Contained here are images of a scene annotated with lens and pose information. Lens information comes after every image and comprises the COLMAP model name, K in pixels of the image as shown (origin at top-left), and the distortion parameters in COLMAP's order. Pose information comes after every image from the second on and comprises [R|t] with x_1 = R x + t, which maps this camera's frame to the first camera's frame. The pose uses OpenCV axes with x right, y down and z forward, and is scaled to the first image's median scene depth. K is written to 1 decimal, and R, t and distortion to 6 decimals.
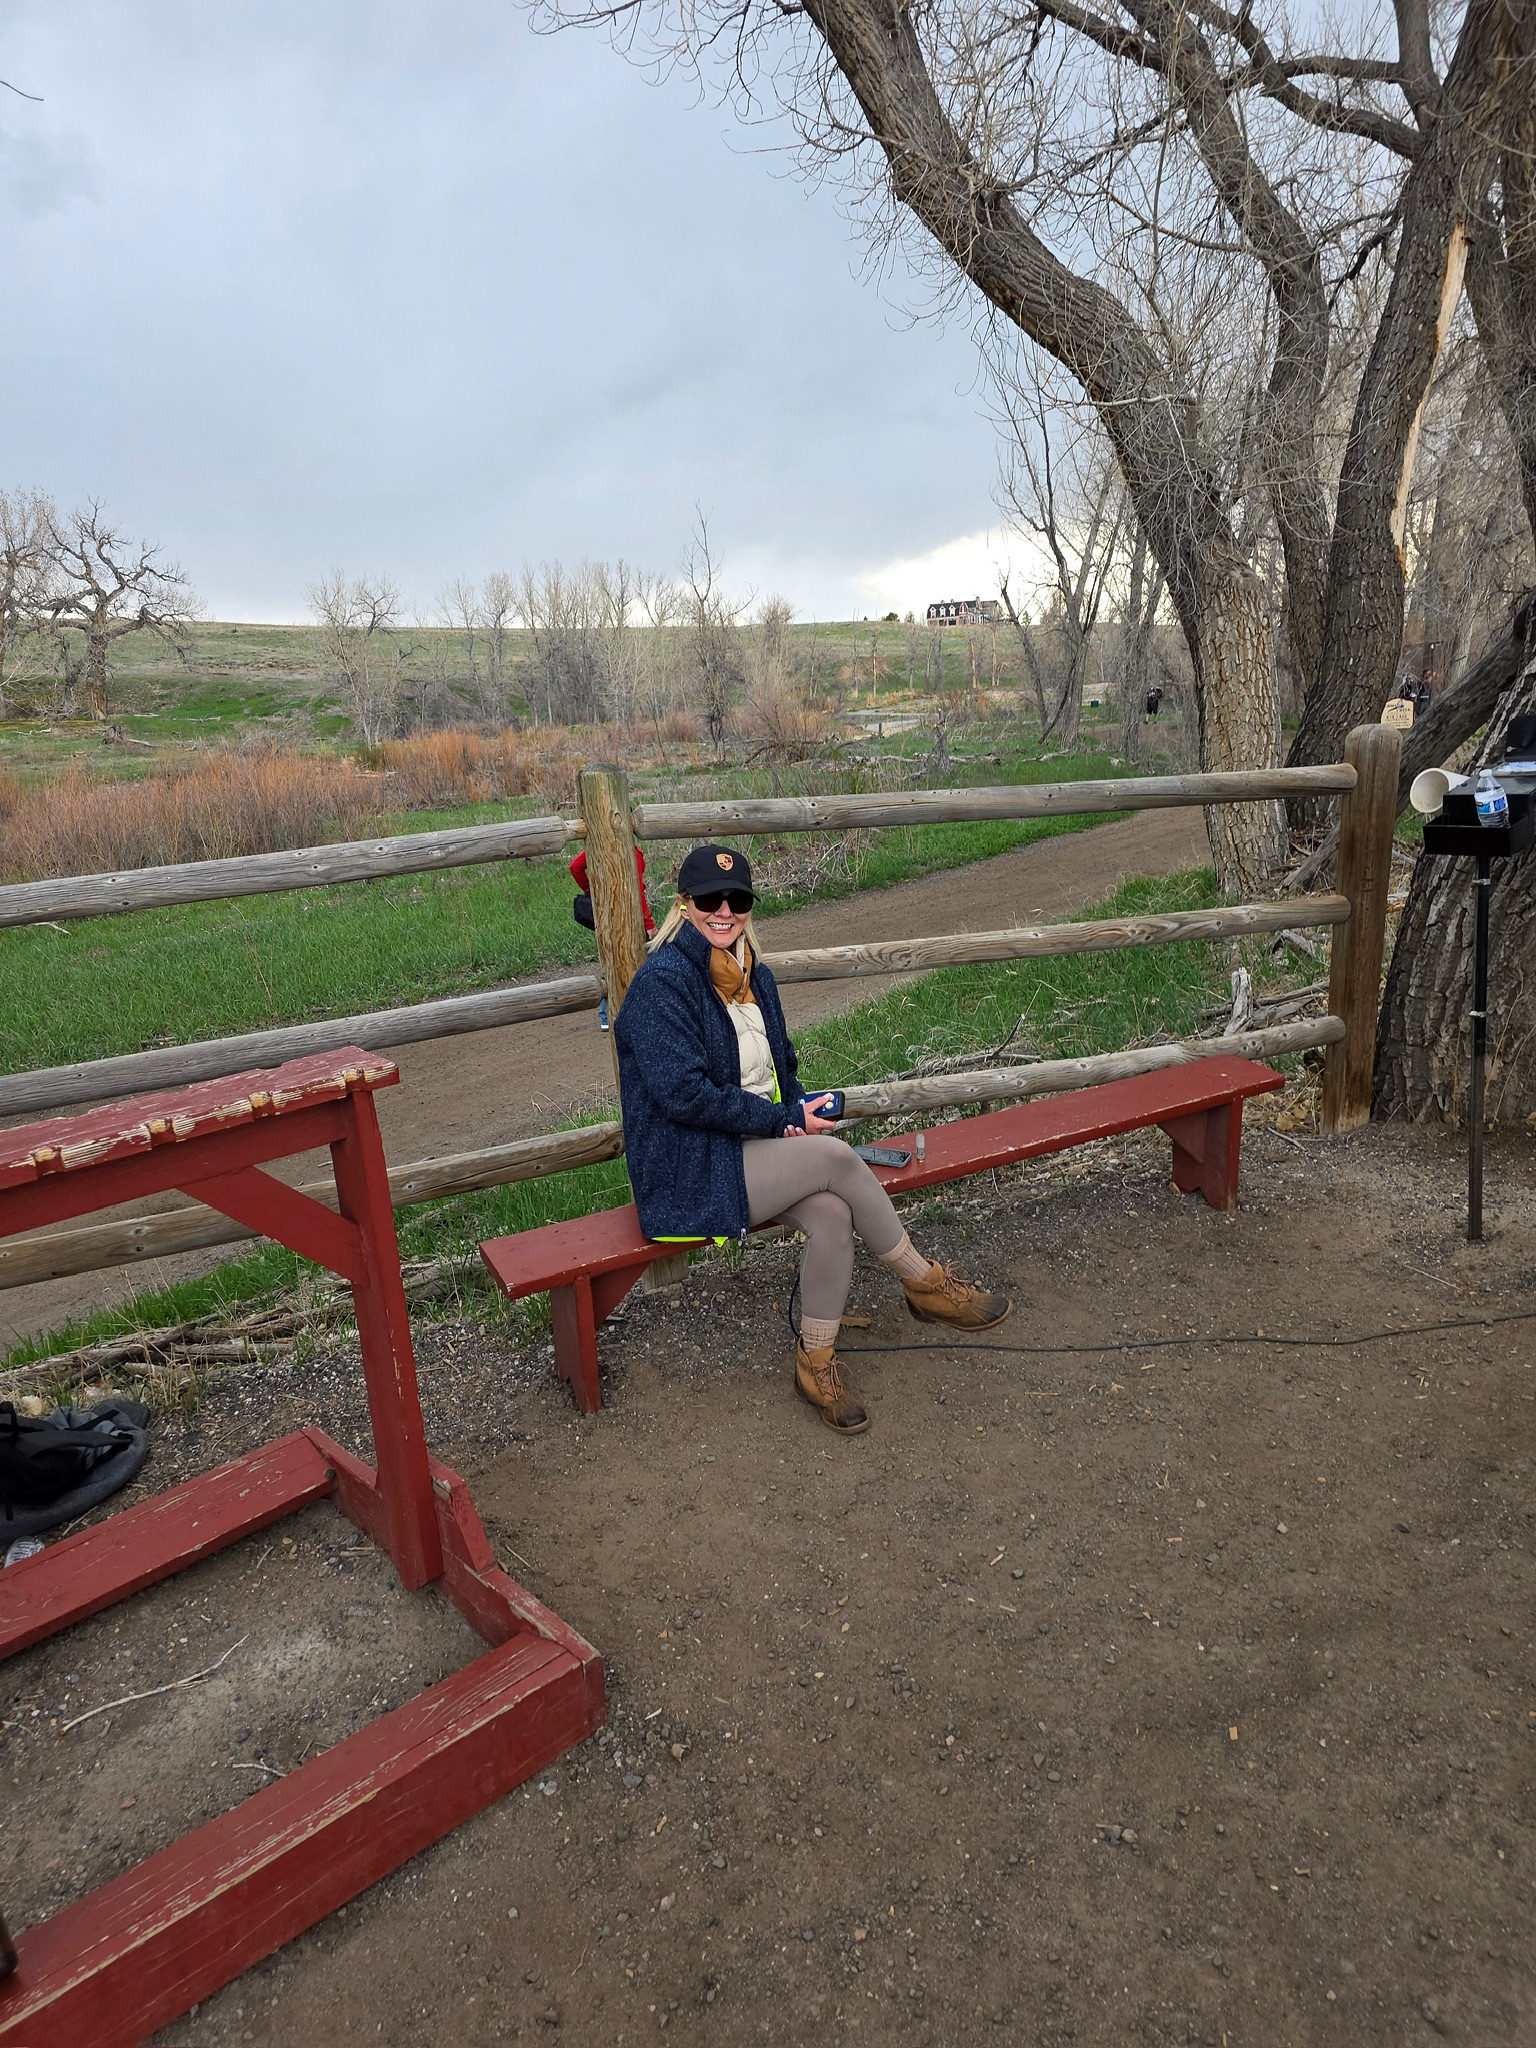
lens RADIAL K [[1382.2, 0, 766.8], [0, 1382.2, 1017.7], [0, 0, 1]] dist [0.038235, -0.001011]
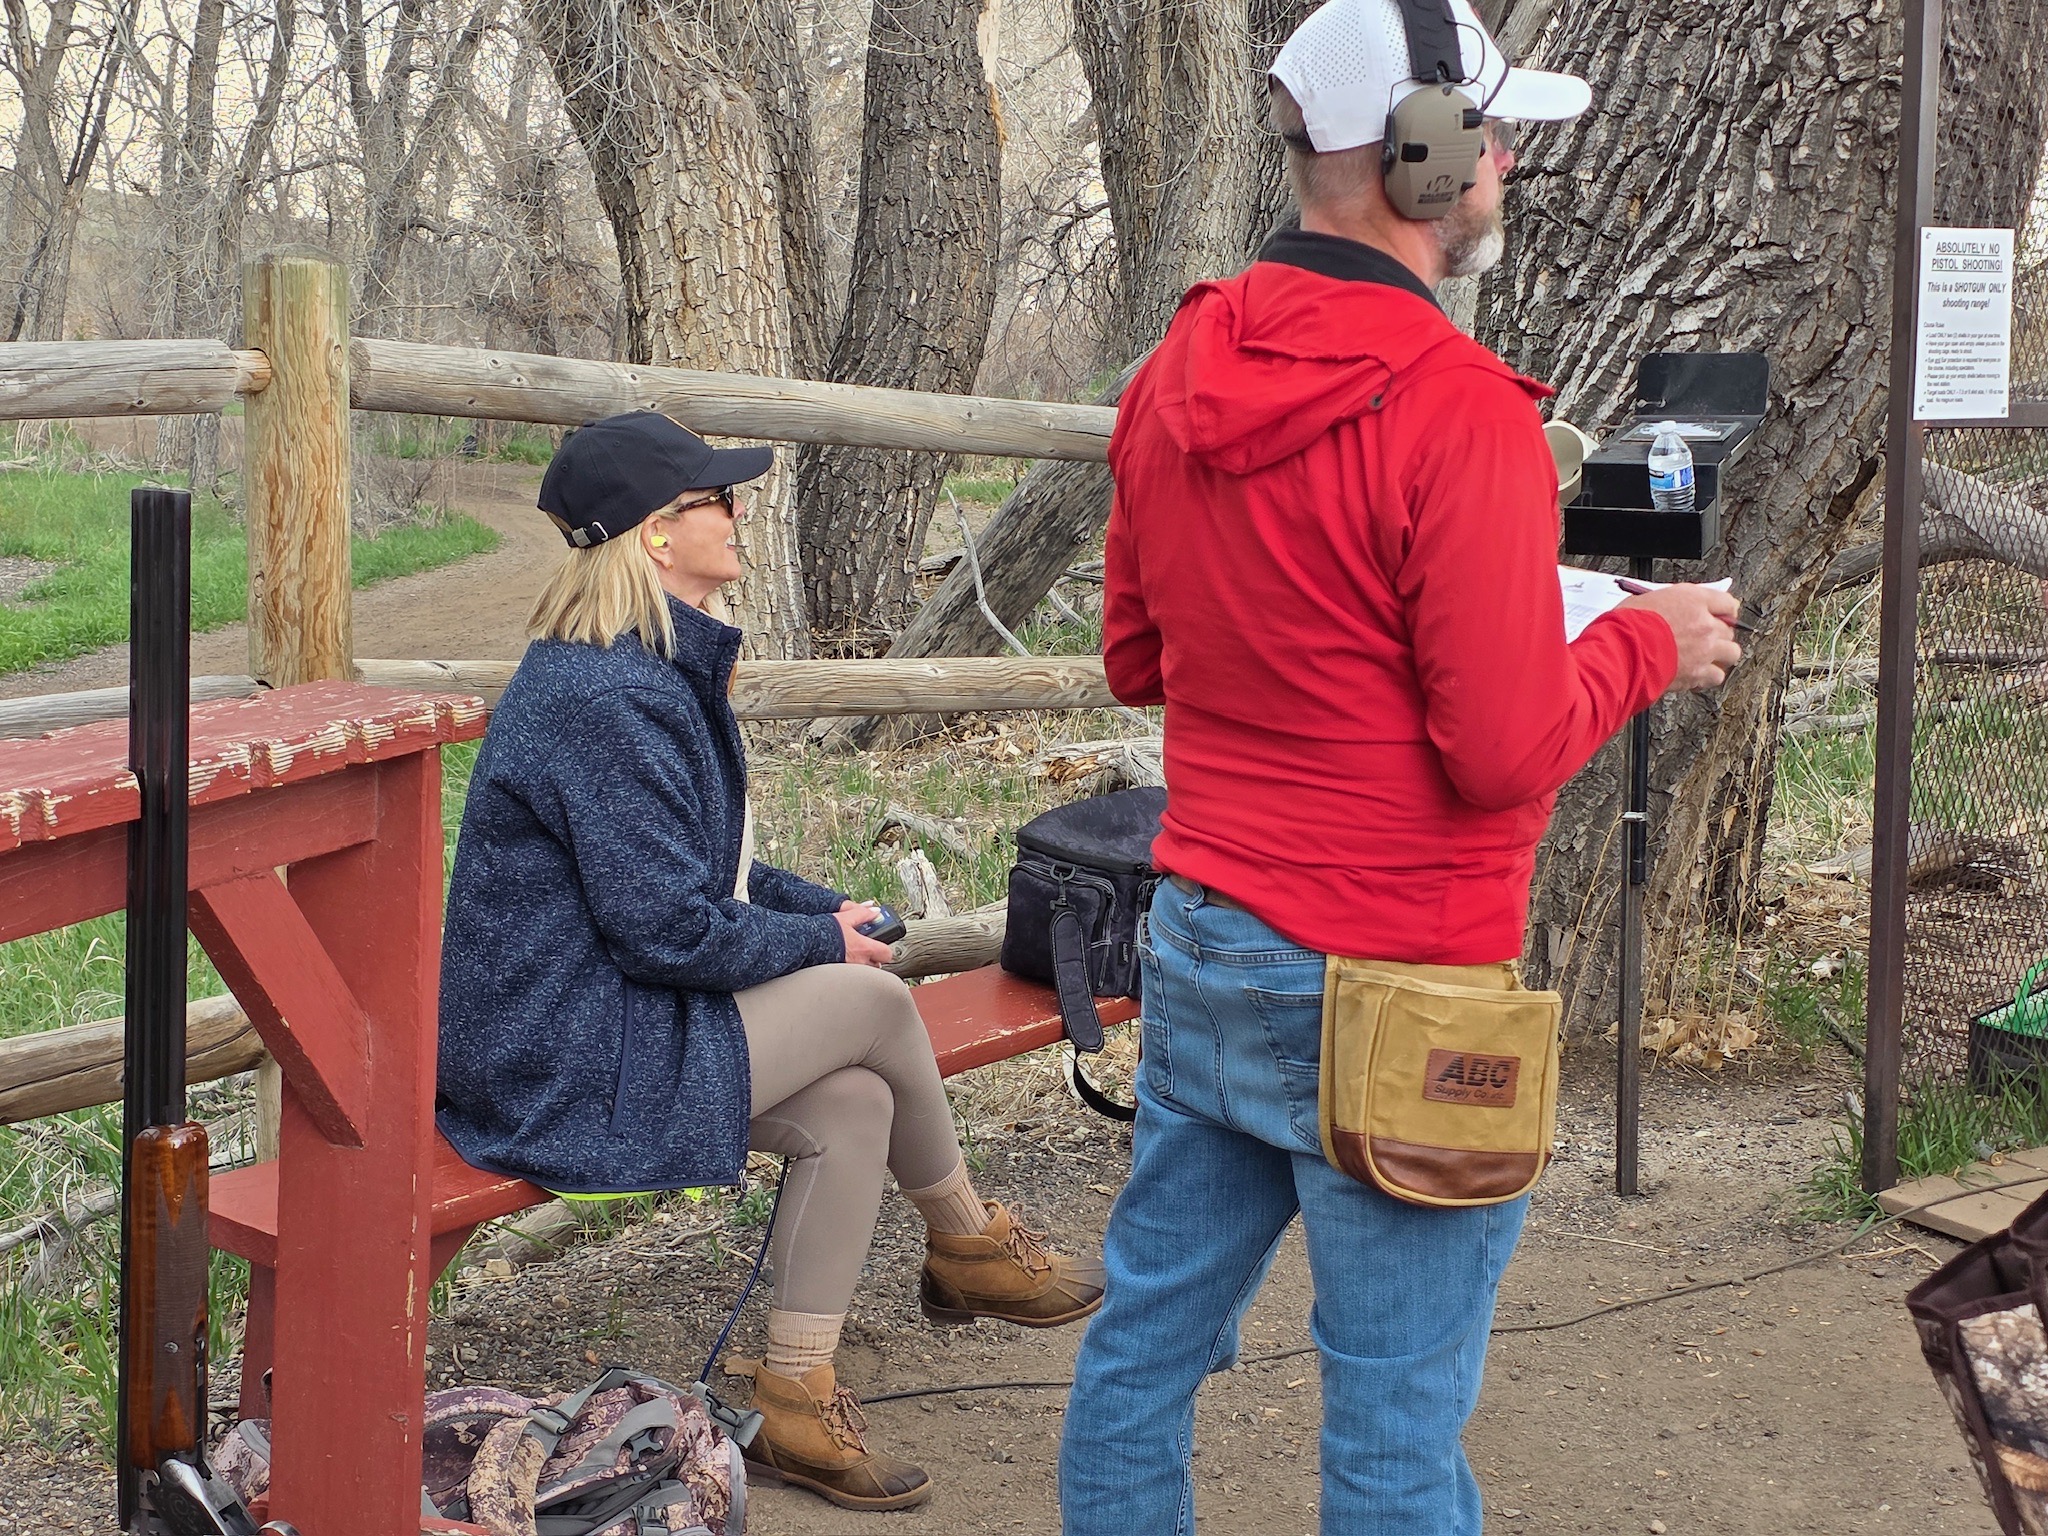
lens RADIAL K [[3595.9, 0, 1024.3], [0, 3595.9, 769.6], [0, 0, 1]] dist [0.087446, 0.000000]
pose [[0.847645, 0.041409, 0.528945, -0.558075], [0.023637, 0.993013, -0.115617, 0.152974], [-0.530036, 0.110505, 0.840744, -0.196385]]
